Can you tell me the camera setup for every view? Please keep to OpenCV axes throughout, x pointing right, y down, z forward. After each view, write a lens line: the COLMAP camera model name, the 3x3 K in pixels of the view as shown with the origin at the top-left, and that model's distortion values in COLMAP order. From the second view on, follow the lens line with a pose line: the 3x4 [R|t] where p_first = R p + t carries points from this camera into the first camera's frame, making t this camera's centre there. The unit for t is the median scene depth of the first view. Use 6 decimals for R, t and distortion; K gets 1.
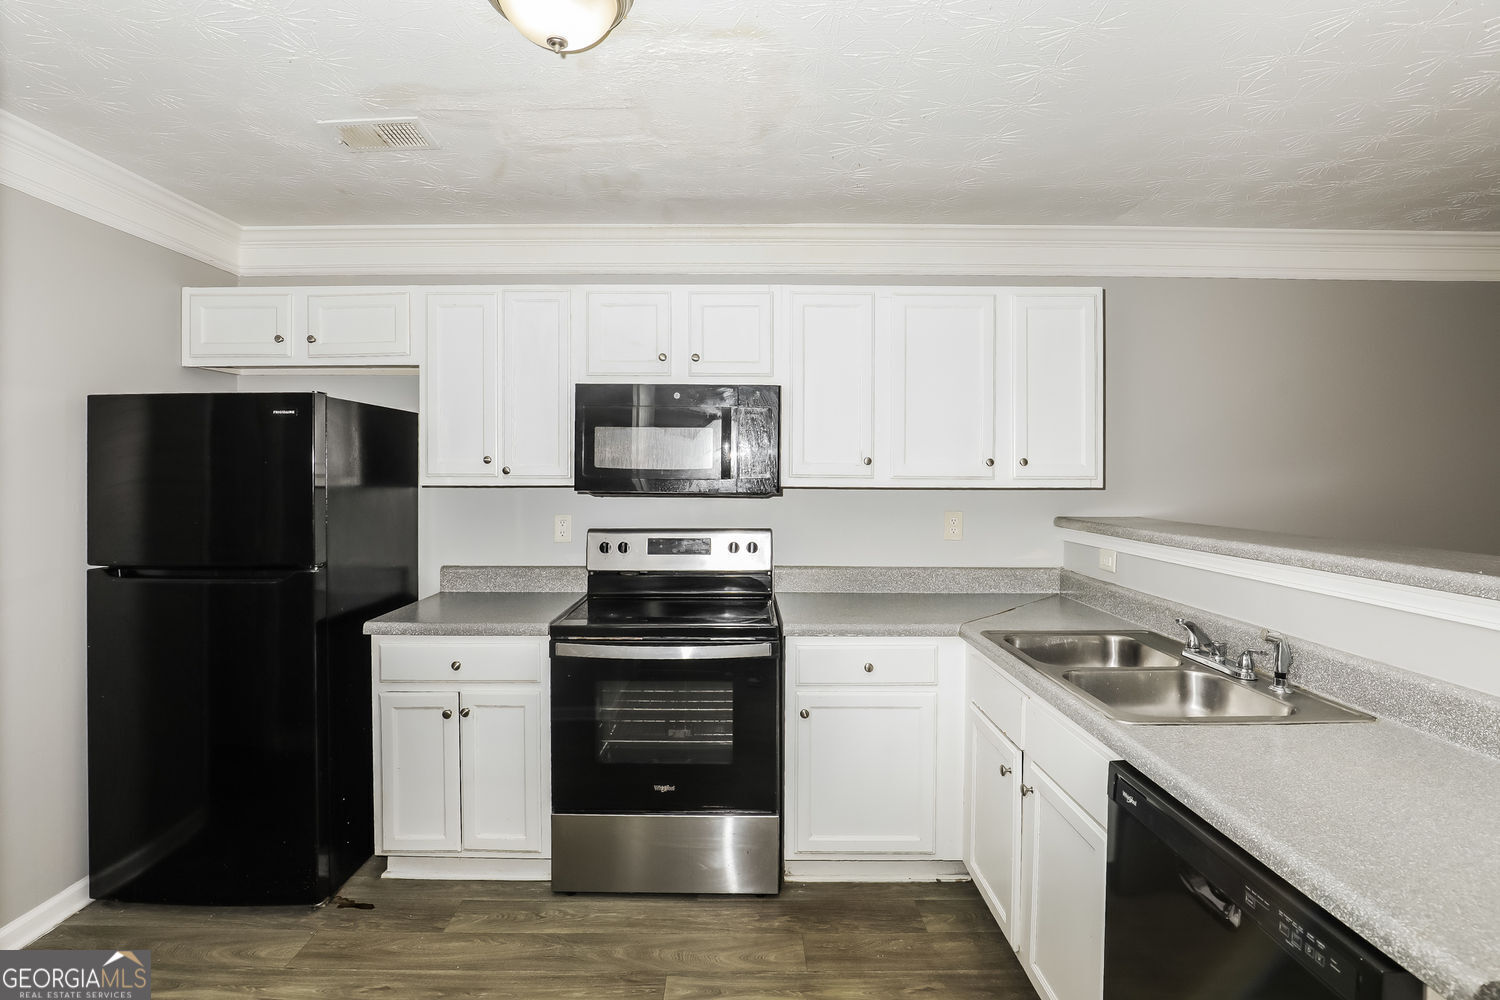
lens RADIAL K [[701.9, 0, 719.8], [0, 701.9, 471.5], [0, 0, 1]] dist [-0.025578, 0.000429]
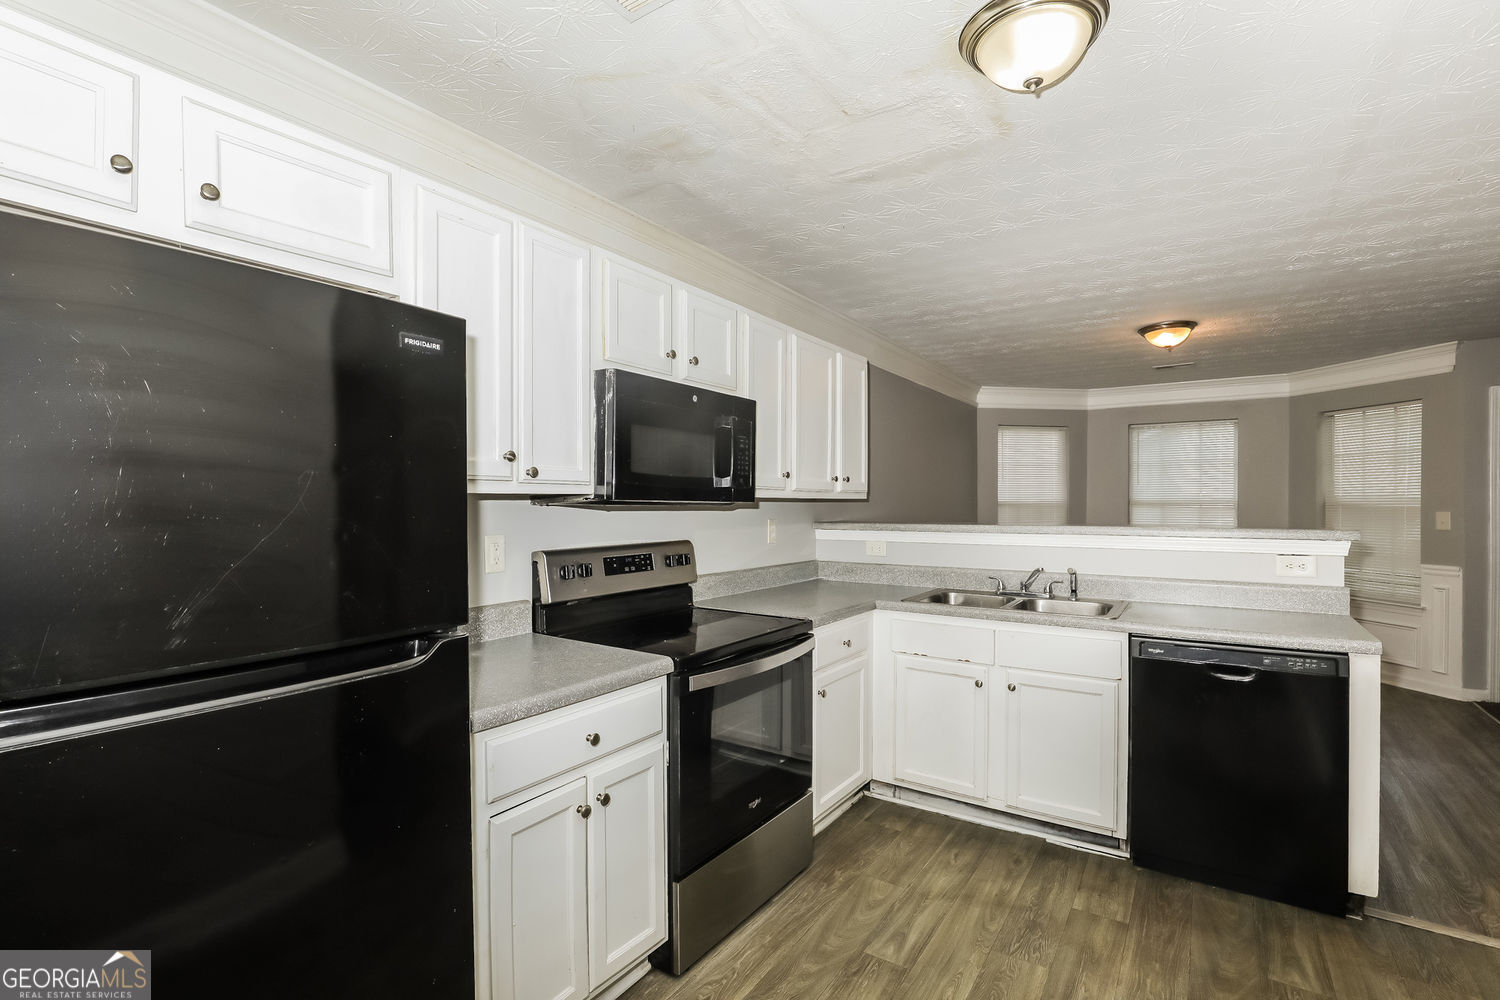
lens RADIAL K [[689.6, 0, 726.7], [0, 689.6, 506.5], [0, 0, 1]] dist [-0.023645, -0.000028]
pose [[0.571523, -0.004666, 0.820573, -0.920823], [0.000338, 0.999985, 0.005450, 0.036056], [-0.820586, -0.002837, 0.571516, 0.505736]]
